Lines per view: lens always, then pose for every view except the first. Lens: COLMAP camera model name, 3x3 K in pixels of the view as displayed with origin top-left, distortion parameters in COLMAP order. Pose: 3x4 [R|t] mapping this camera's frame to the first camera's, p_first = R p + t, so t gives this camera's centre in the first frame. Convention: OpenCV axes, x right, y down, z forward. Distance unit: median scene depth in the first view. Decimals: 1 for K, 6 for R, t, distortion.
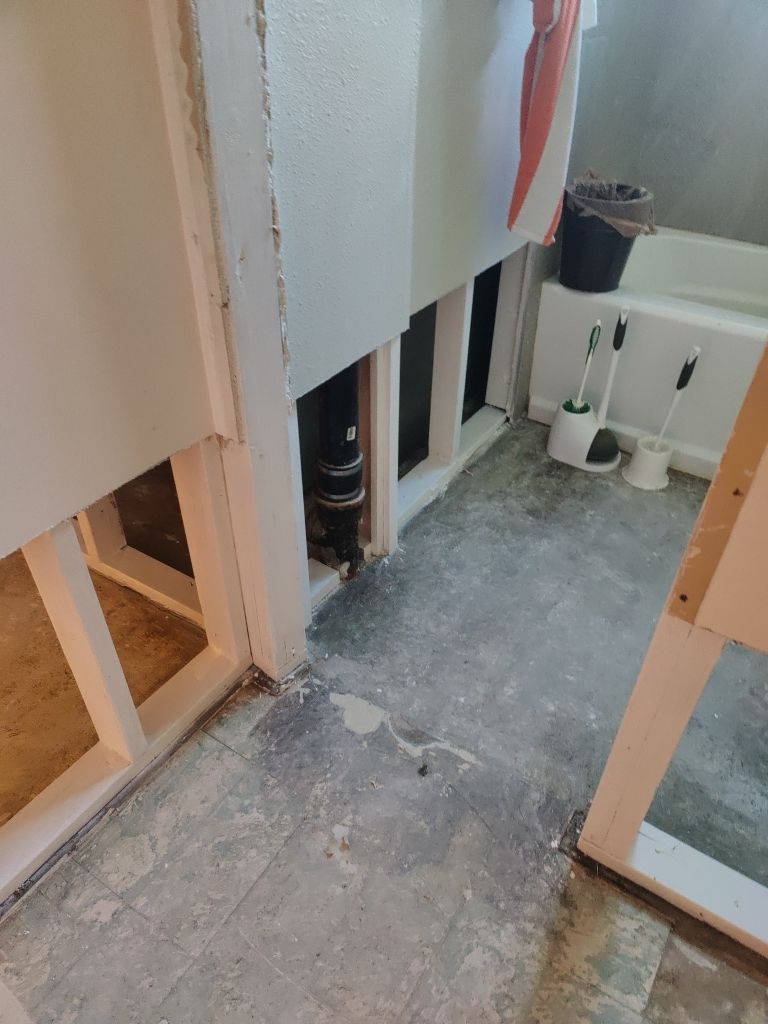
lens RADIAL K [[716.2, 0, 388.8], [0, 716.2, 515.0], [0, 0, 1]] dist [0.043352, -0.045892]
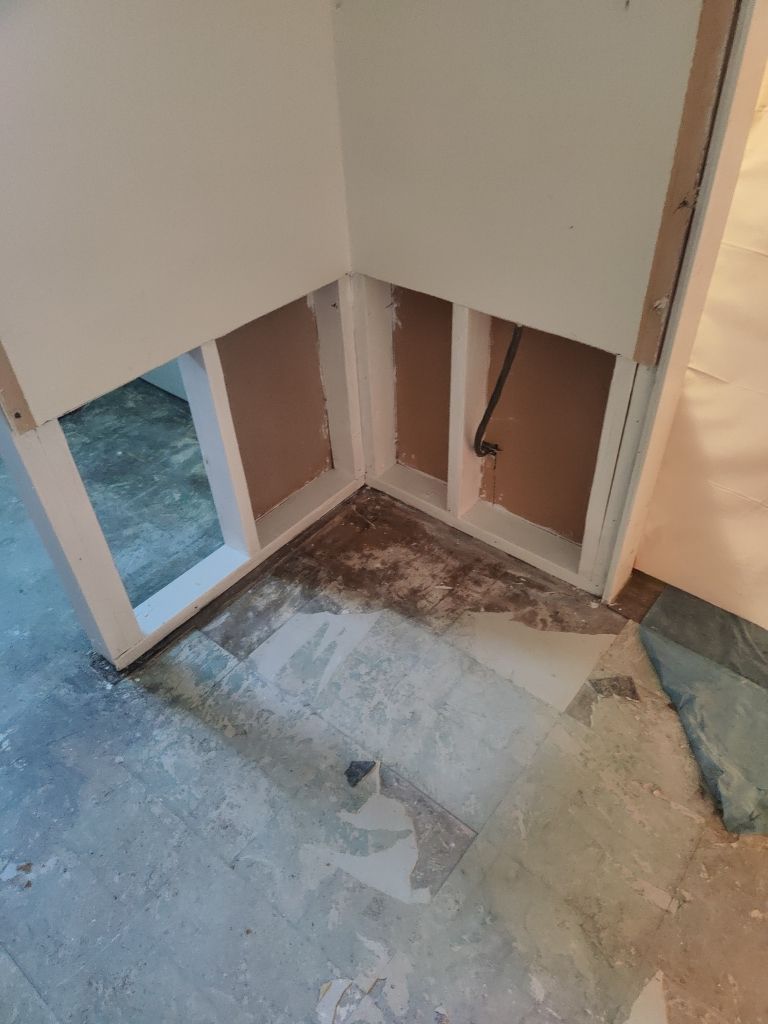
lens RADIAL K [[716.2, 0, 397.4], [0, 716.2, 516.0], [0, 0, 1]] dist [0.043352, -0.045892]
pose [[0.095667, -0.666375, 0.739454, -0.387685], [0.643160, 0.608356, 0.465025, 0.036590], [-0.759733, 0.431099, 0.486785, -0.053243]]
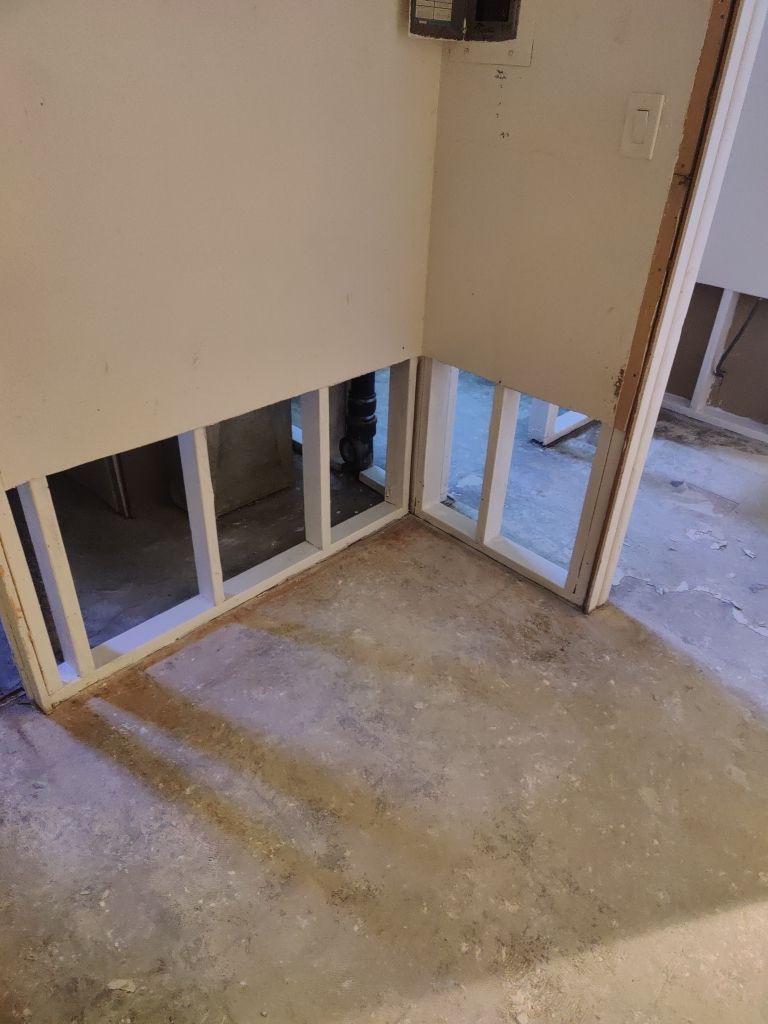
lens RADIAL K [[716.2, 0, 396.4], [0, 716.2, 514.7], [0, 0, 1]] dist [0.043352, -0.045892]
pose [[0.199415, -0.534442, 0.821344, -1.878362], [0.582284, 0.738777, 0.339343, -0.471568], [-0.788149, 0.410585, 0.458520, 0.332598]]
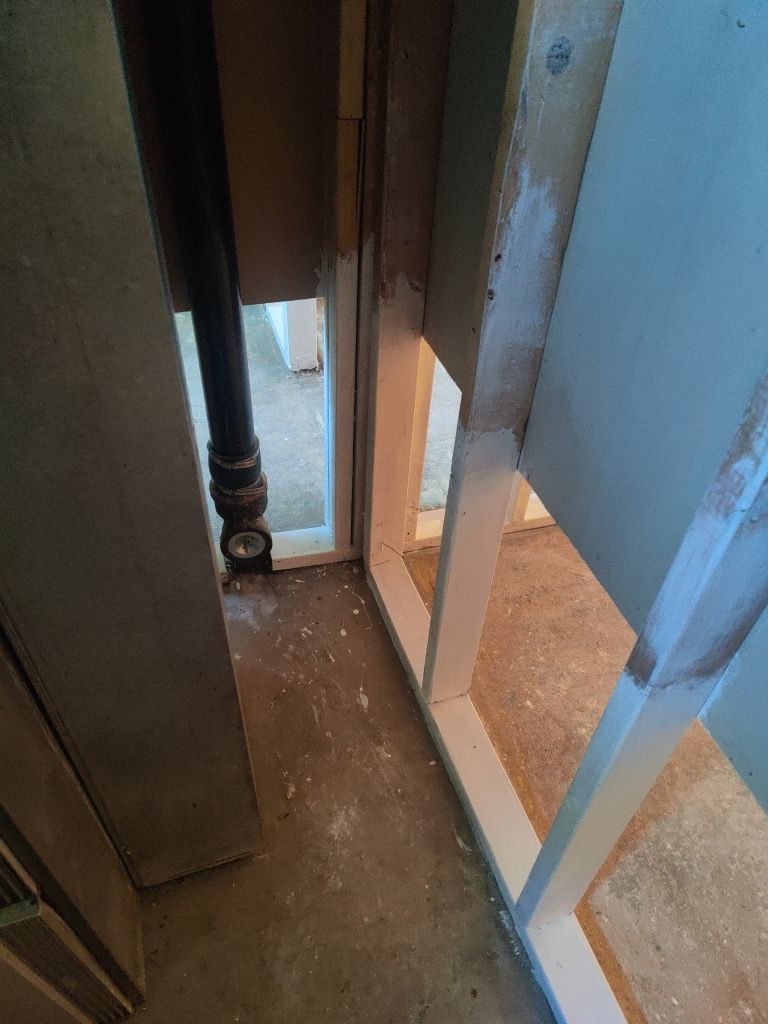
lens RADIAL K [[716.2, 0, 390.2], [0, 716.2, 508.2], [0, 0, 1]] dist [0.043352, -0.045892]
pose [[-0.769669, -0.479996, 0.420966, -0.762887], [0.335453, 0.256975, 0.906331, -0.977902], [-0.543213, 0.838789, -0.036769, 1.176613]]
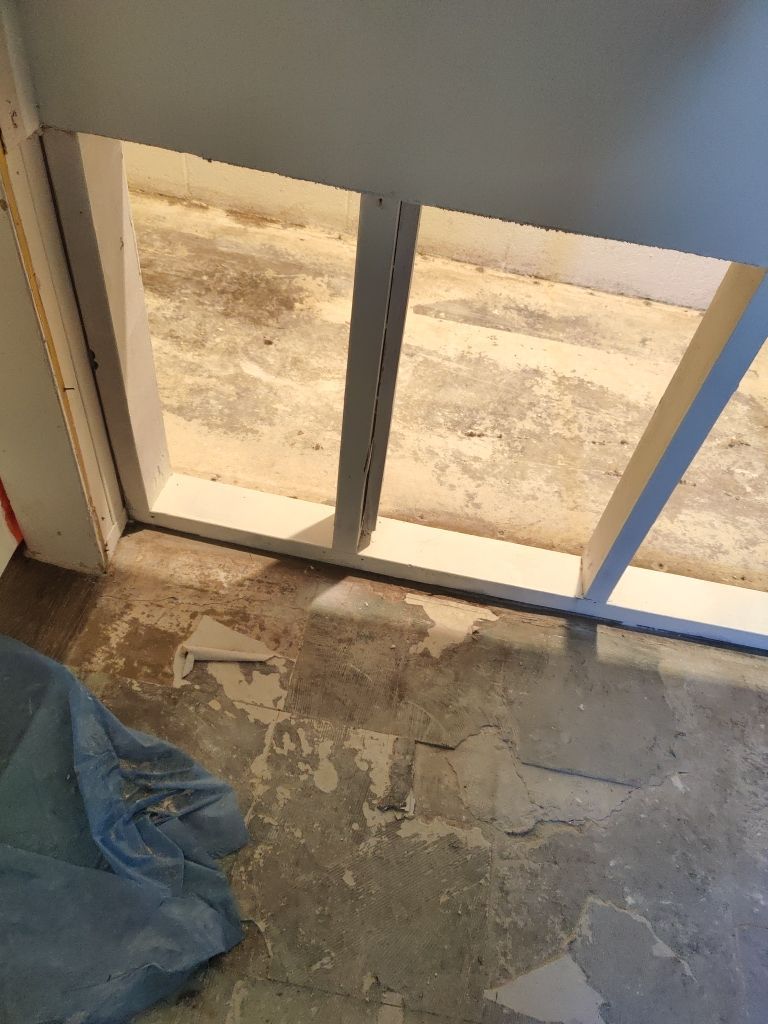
lens RADIAL K [[716.2, 0, 386.8], [0, 716.2, 525.8], [0, 0, 1]] dist [0.043352, -0.045892]
pose [[-0.902685, 0.218943, -0.370437, 0.106469], [-0.369810, 0.045411, 0.927997, 0.379581], [0.220001, 0.974680, 0.039976, -0.075691]]
